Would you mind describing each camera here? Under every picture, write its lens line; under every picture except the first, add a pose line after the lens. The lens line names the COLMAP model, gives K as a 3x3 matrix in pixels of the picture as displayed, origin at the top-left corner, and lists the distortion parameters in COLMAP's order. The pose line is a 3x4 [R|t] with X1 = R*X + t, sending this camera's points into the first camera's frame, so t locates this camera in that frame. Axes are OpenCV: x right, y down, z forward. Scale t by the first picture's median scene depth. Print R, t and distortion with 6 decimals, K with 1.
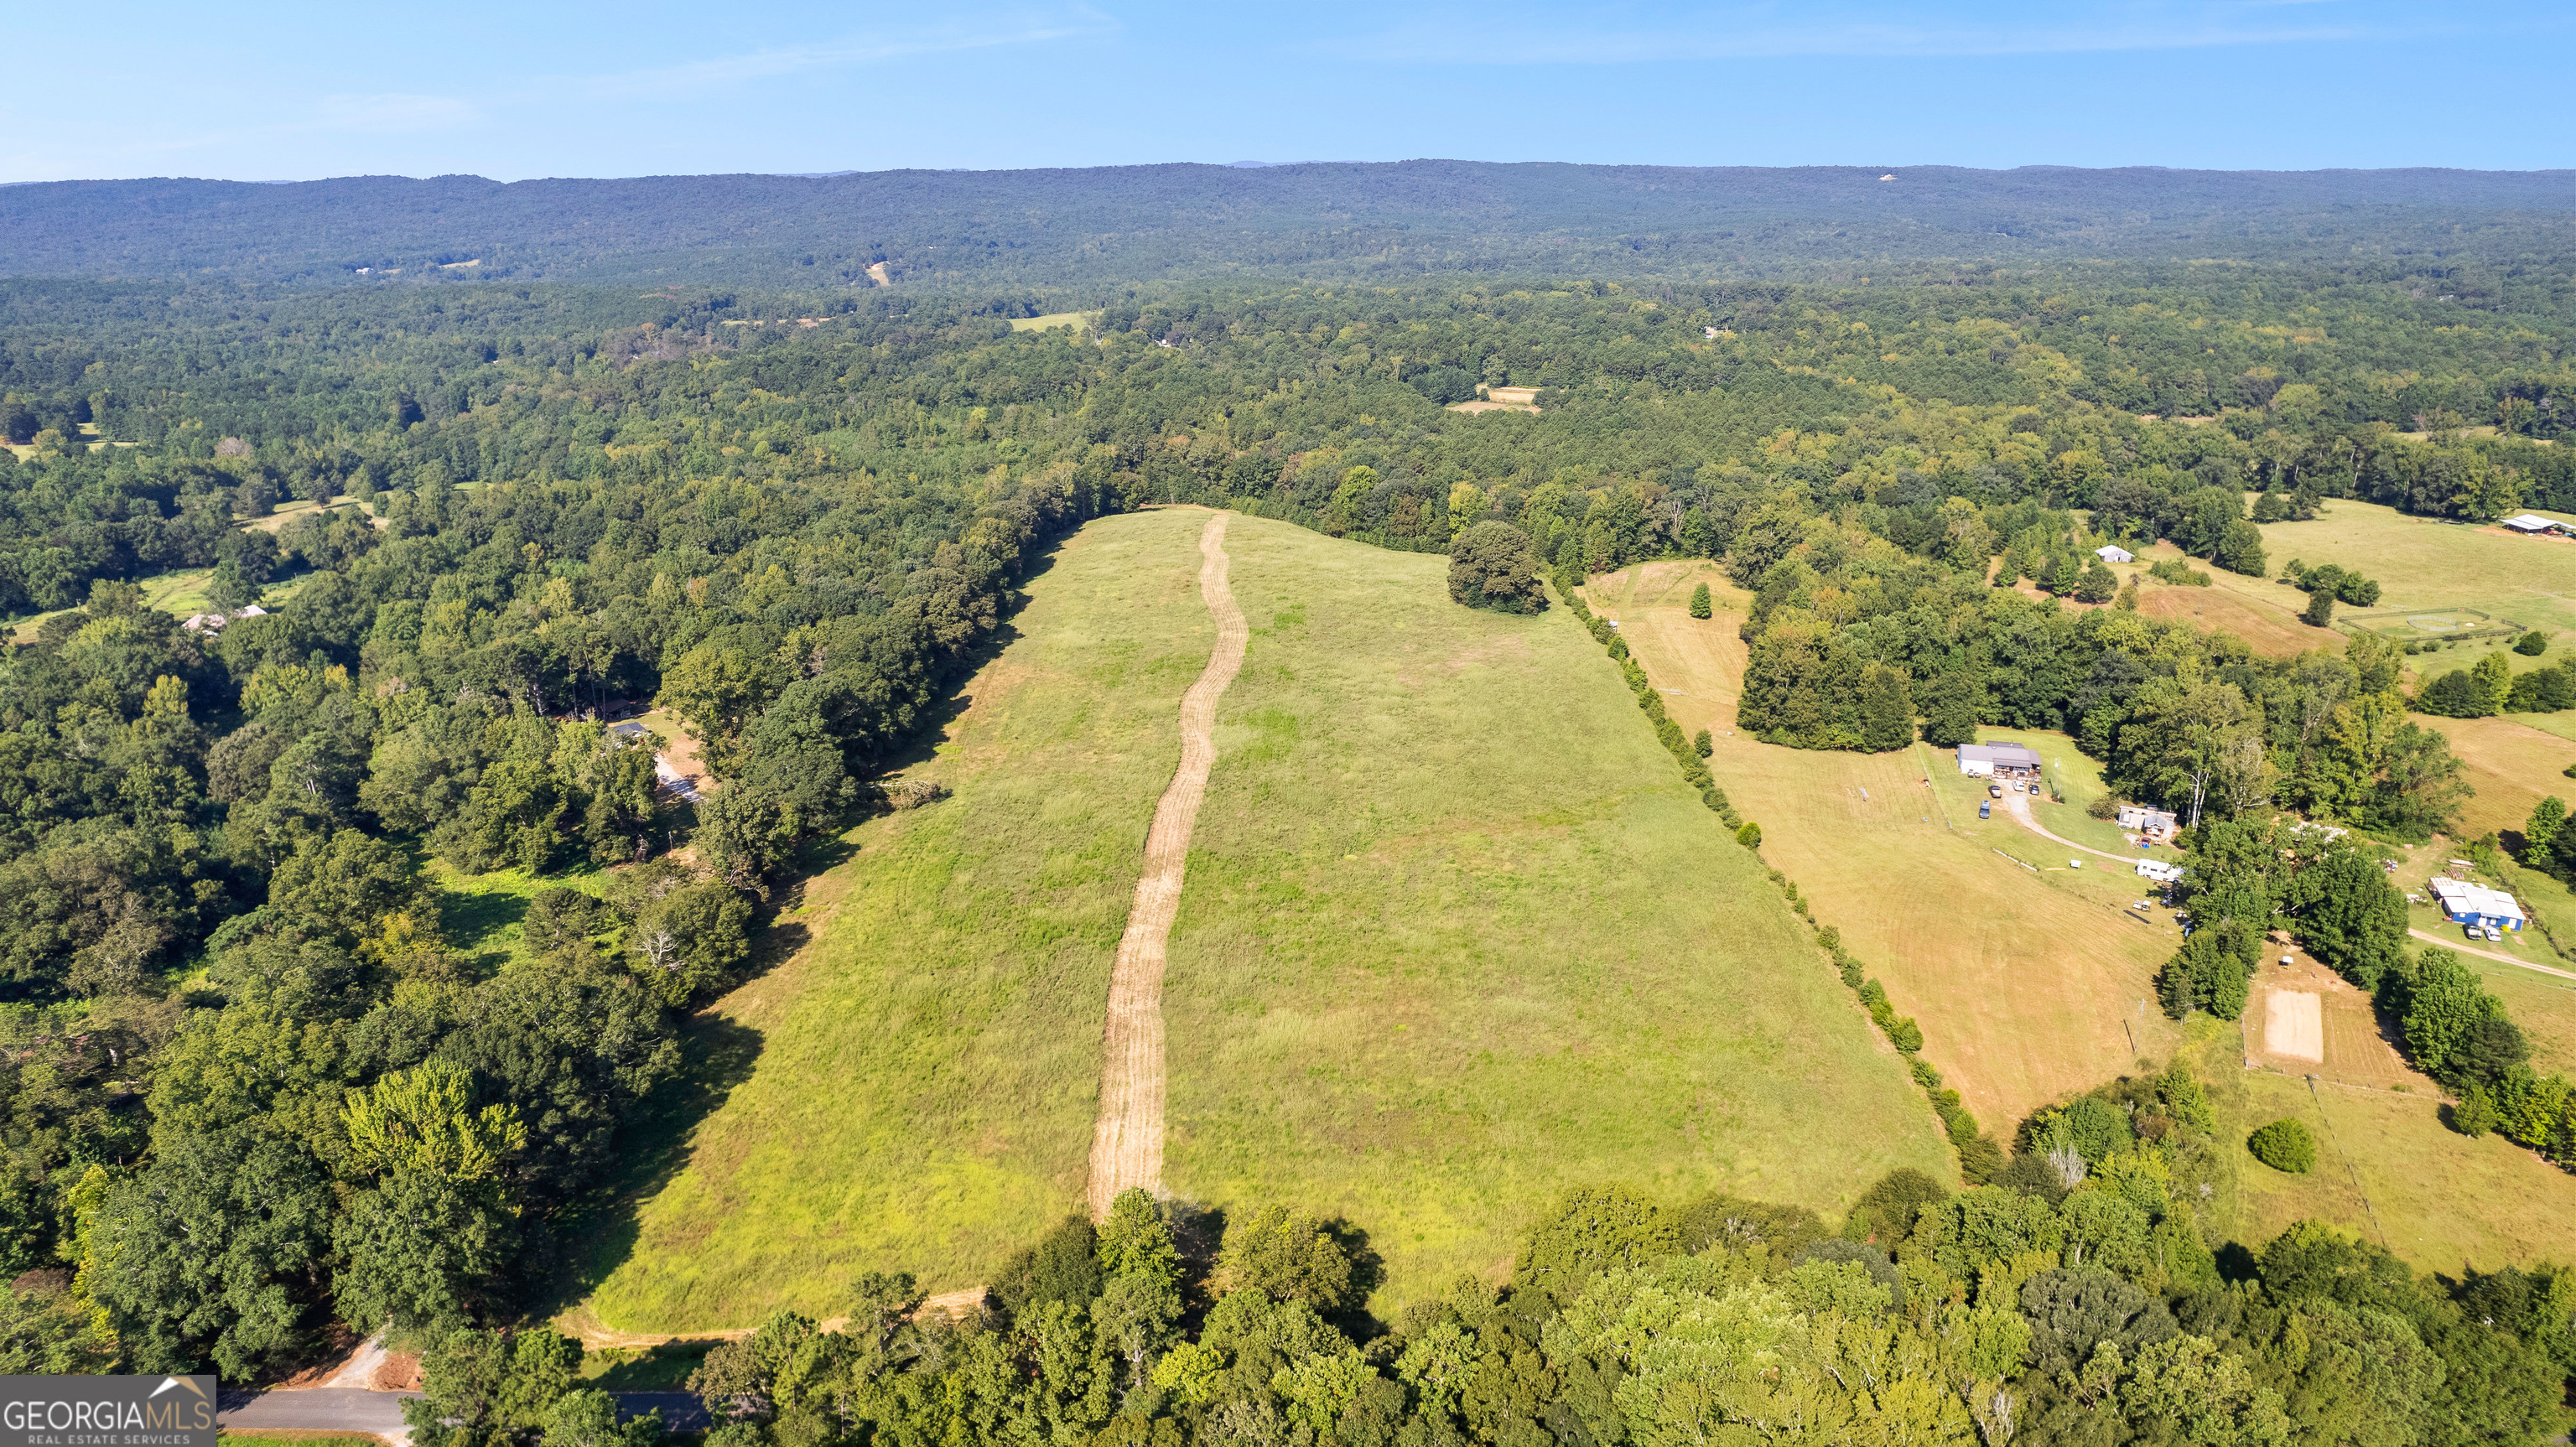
lens RADIAL K [[1640.5, 0, 1287.6], [0, 1640.5, 726.9], [0, 0, 1]] dist [-0.064365, 0.049917]
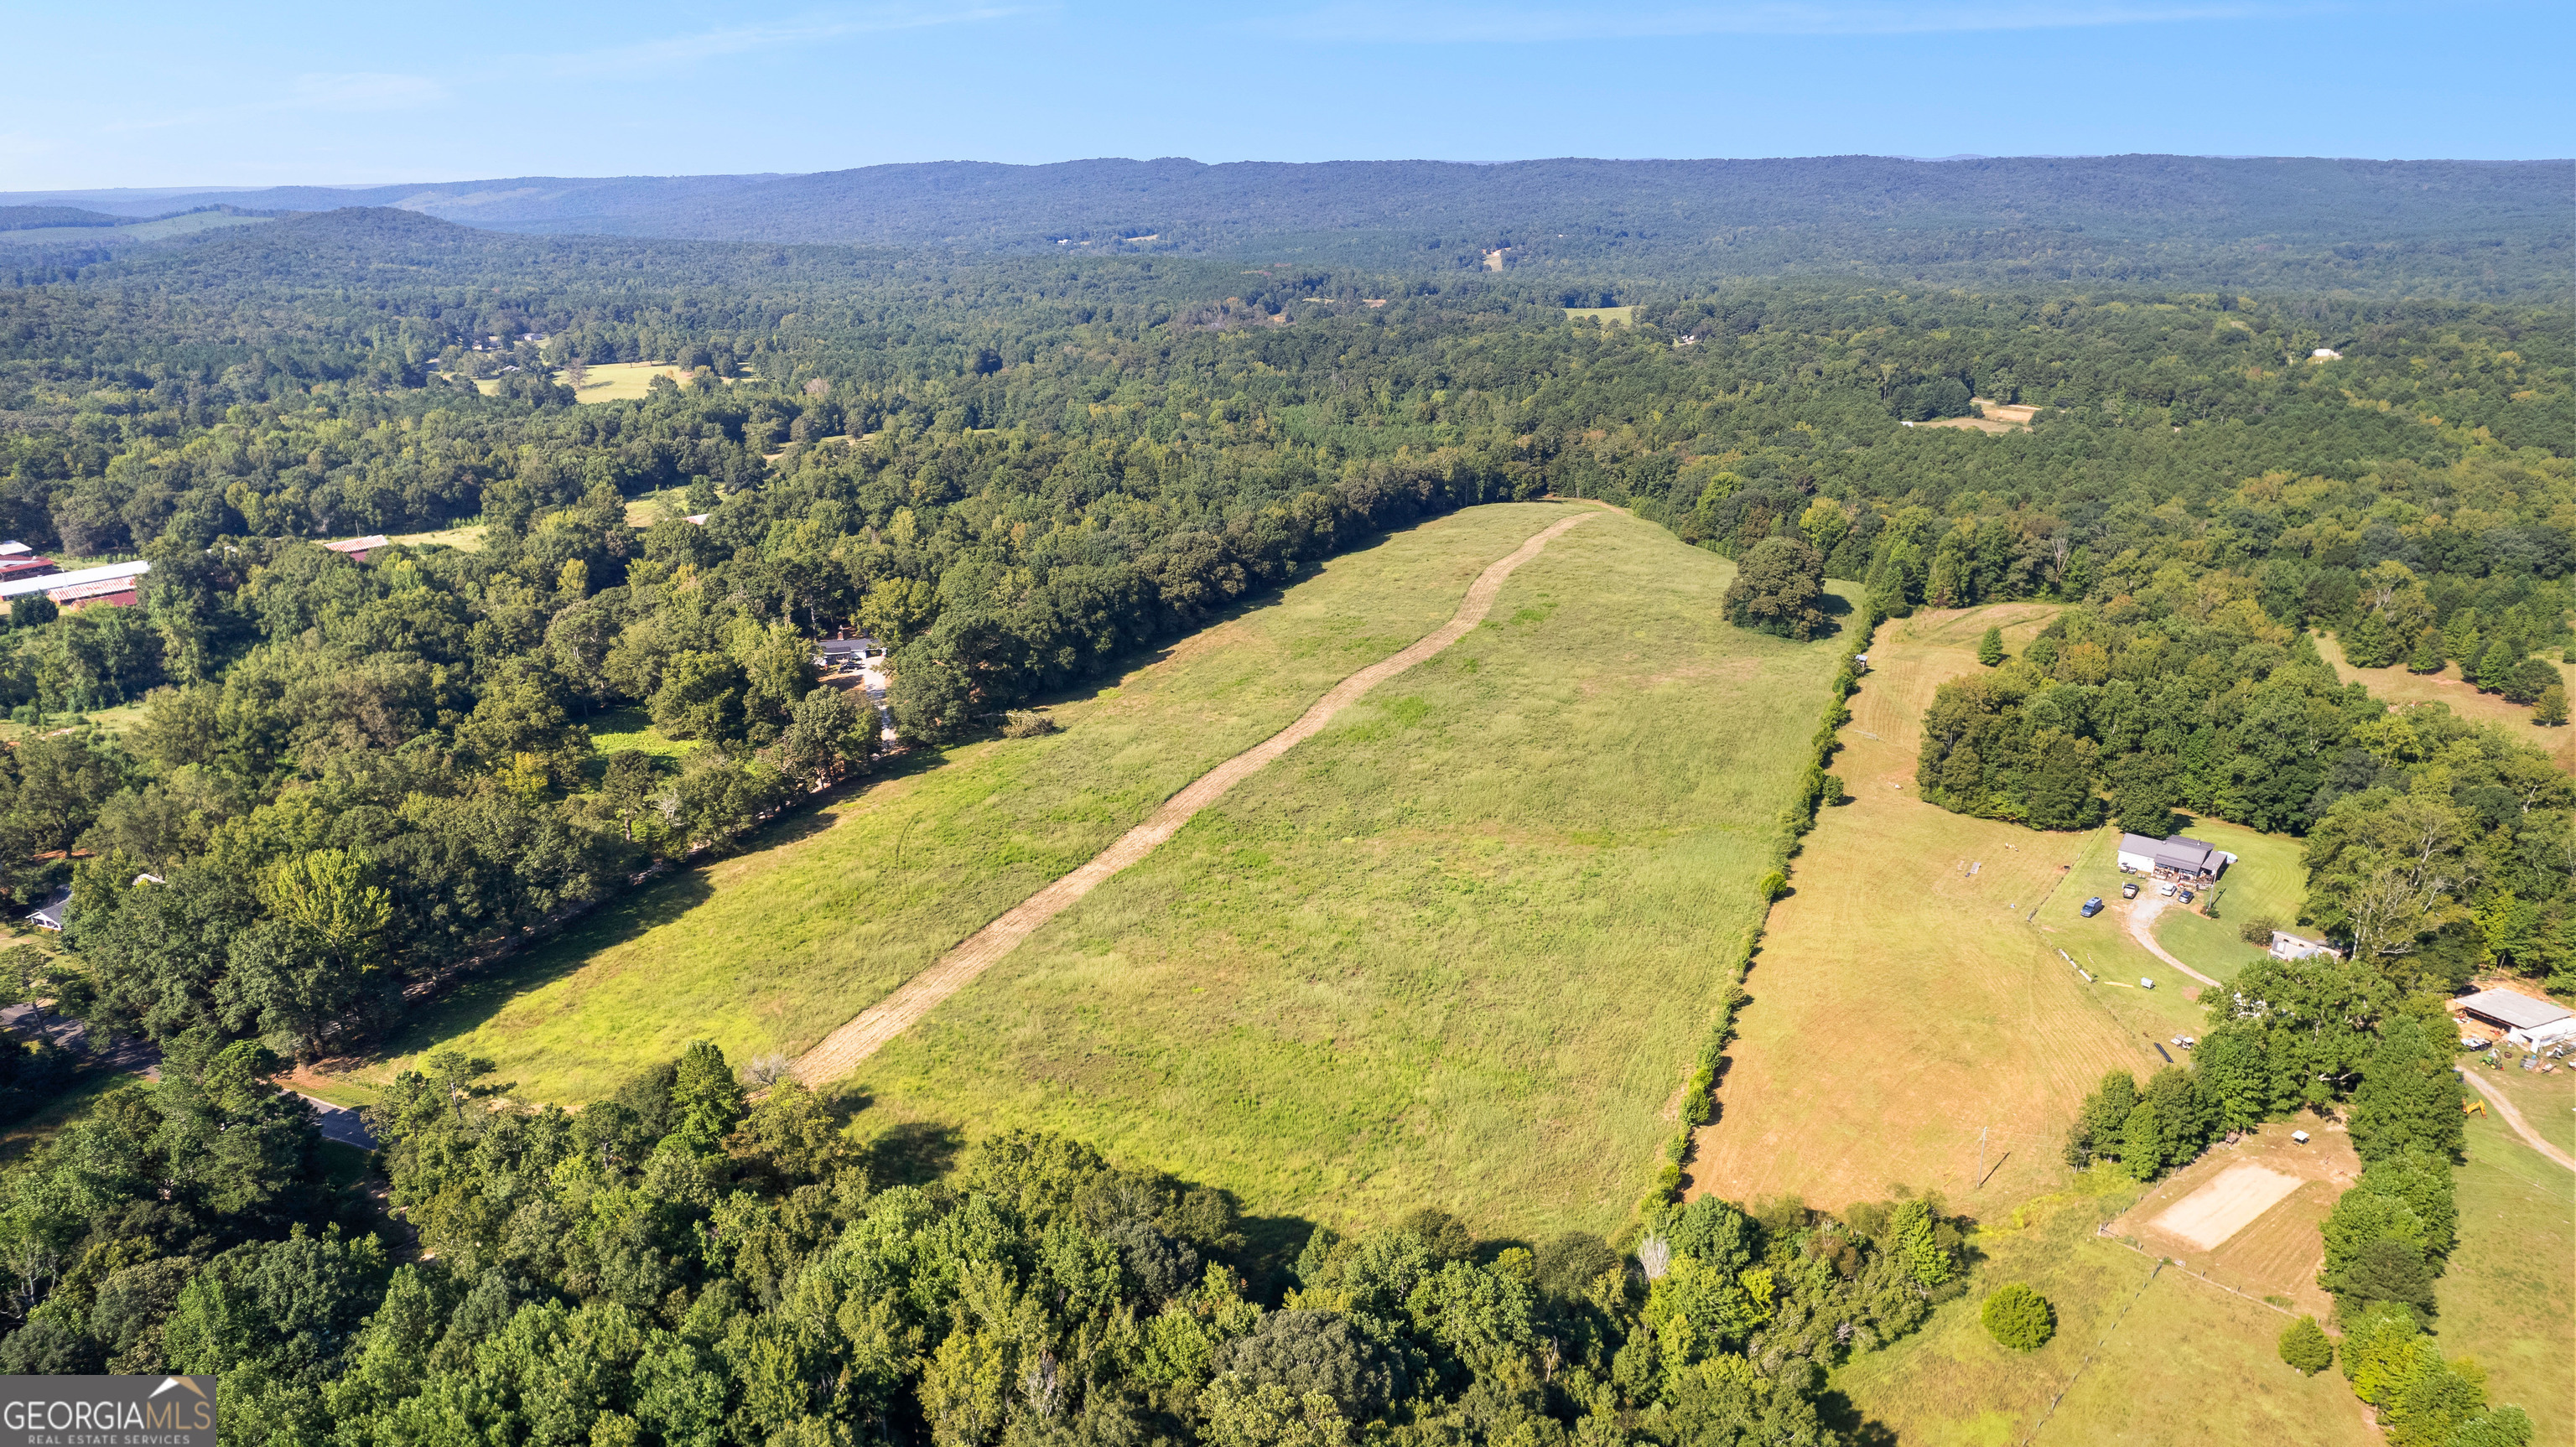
lens RADIAL K [[1640.5, 0, 1291.2], [0, 1640.5, 727.0], [0, 0, 1]] dist [-0.064365, 0.049917]
pose [[0.917069, 0.132343, -0.376125, 0.162862], [-0.130056, 0.991003, 0.031589, -0.007432], [0.376922, 0.019948, 0.926030, 0.019081]]
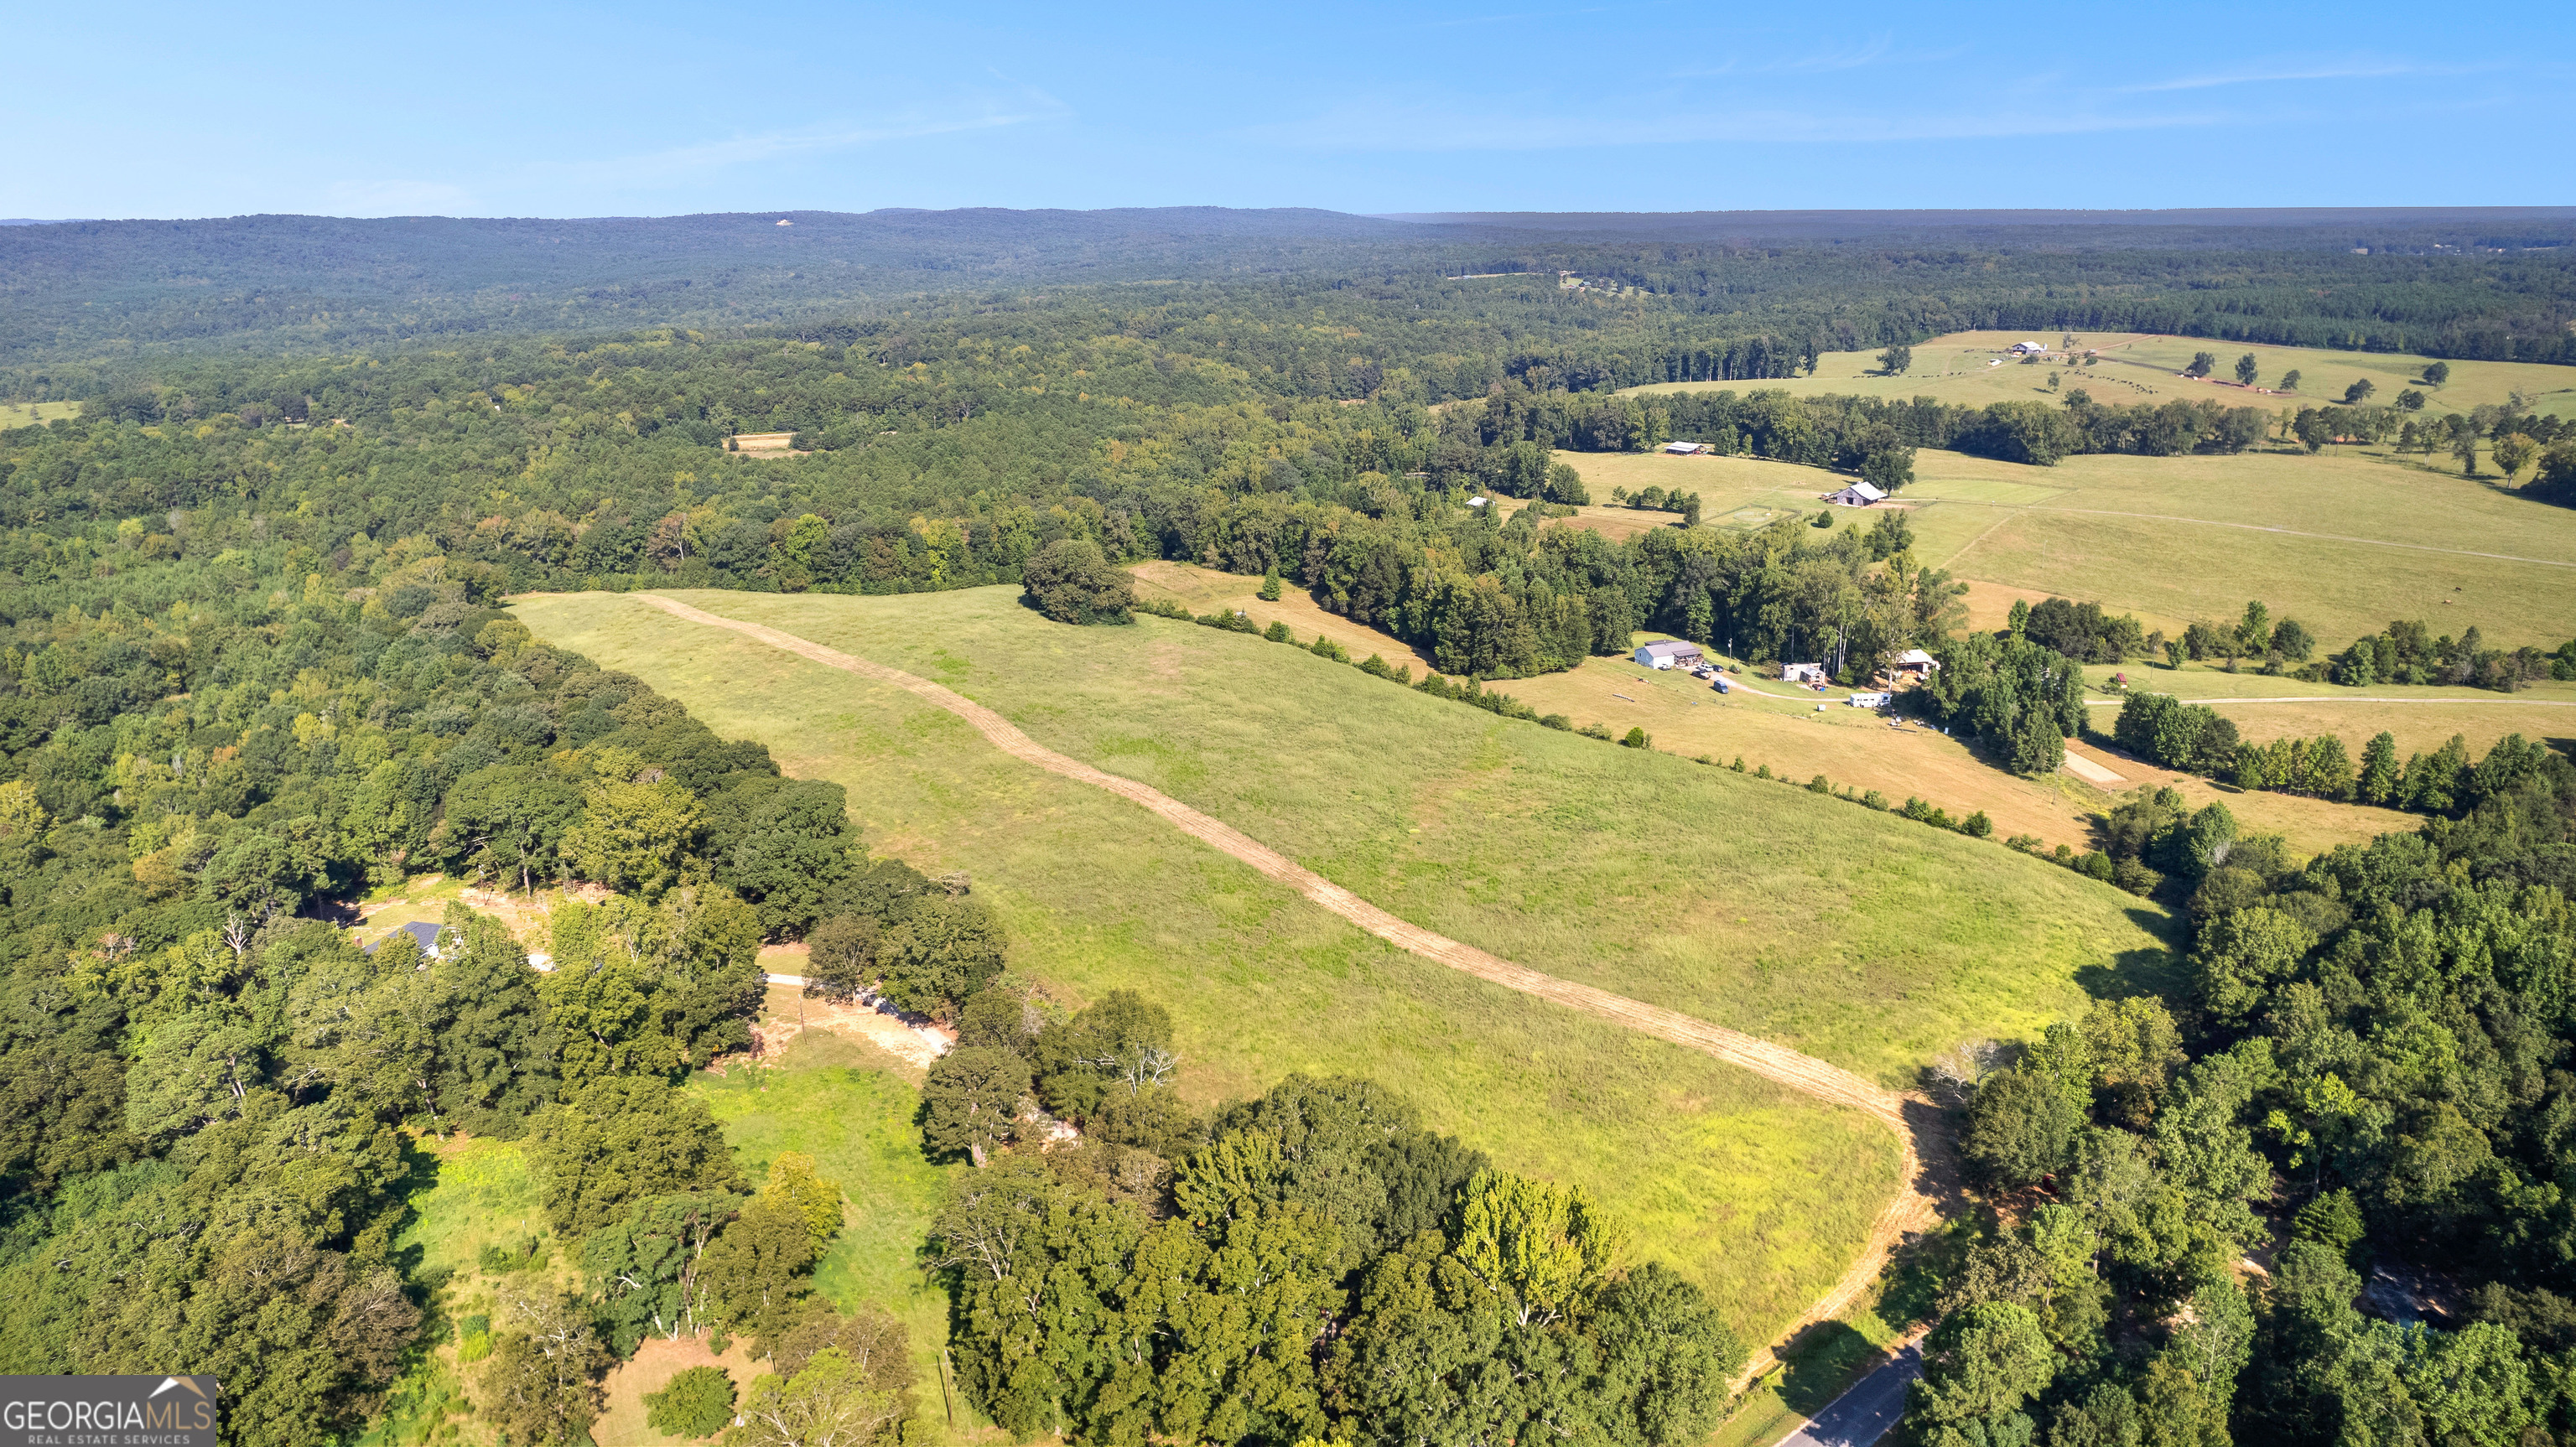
lens RADIAL K [[1640.5, 0, 1284.0], [0, 1640.5, 719.5], [0, 0, 1]] dist [-0.064365, 0.049917]
pose [[0.780891, -0.190921, 0.594777, -0.273309], [0.210131, 0.976946, 0.037711, -0.018928], [-0.588264, 0.095533, 0.803006, 0.083906]]
